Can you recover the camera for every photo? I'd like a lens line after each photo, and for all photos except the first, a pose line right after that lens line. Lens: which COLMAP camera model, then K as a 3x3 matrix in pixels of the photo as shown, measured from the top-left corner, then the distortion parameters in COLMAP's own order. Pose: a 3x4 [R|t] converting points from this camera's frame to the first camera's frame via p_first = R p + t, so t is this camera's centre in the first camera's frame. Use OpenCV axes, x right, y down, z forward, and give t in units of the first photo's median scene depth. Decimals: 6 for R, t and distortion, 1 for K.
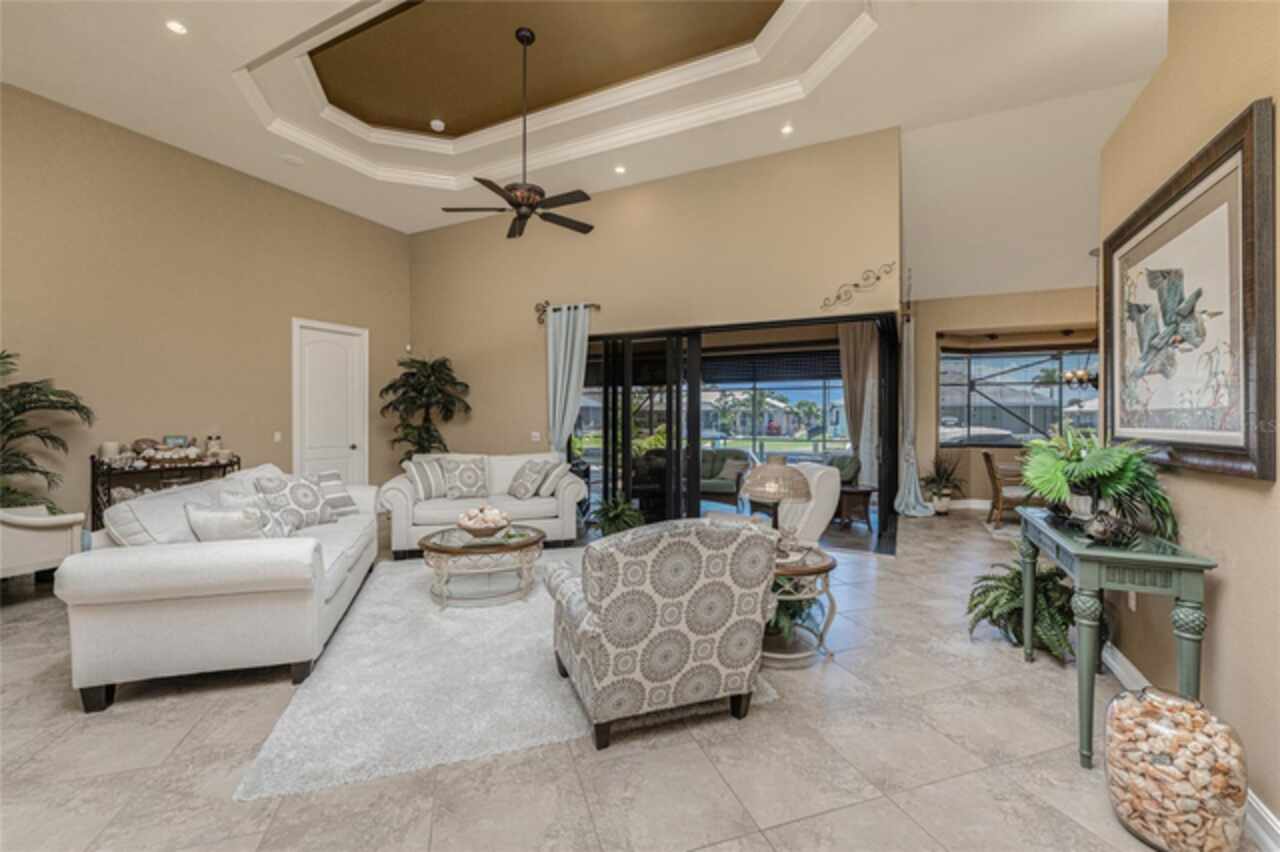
lens RADIAL K [[517.6, 0, 639.8], [0, 517.6, 421.8], [0, 0, 1]] dist [0.001193, -0.000318]
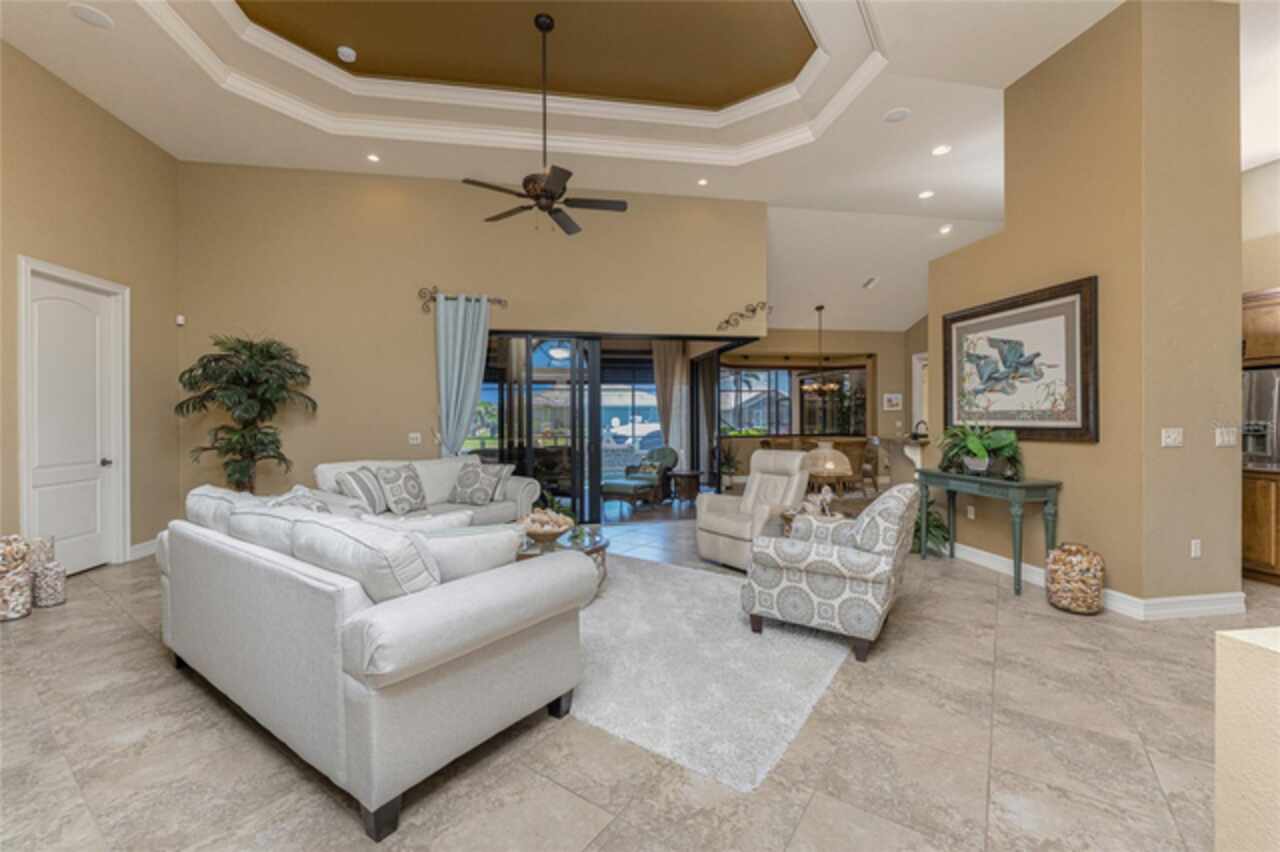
lens RADIAL K [[517.6, 0, 619.9], [0, 517.6, 416.7], [0, 0, 1]] dist [0.001193, -0.000318]
pose [[0.813698, -0.003350, 0.581279, -0.538035], [0.008104, 0.999952, -0.005581, -0.000972], [-0.581232, 0.009252, 0.813685, 0.104611]]
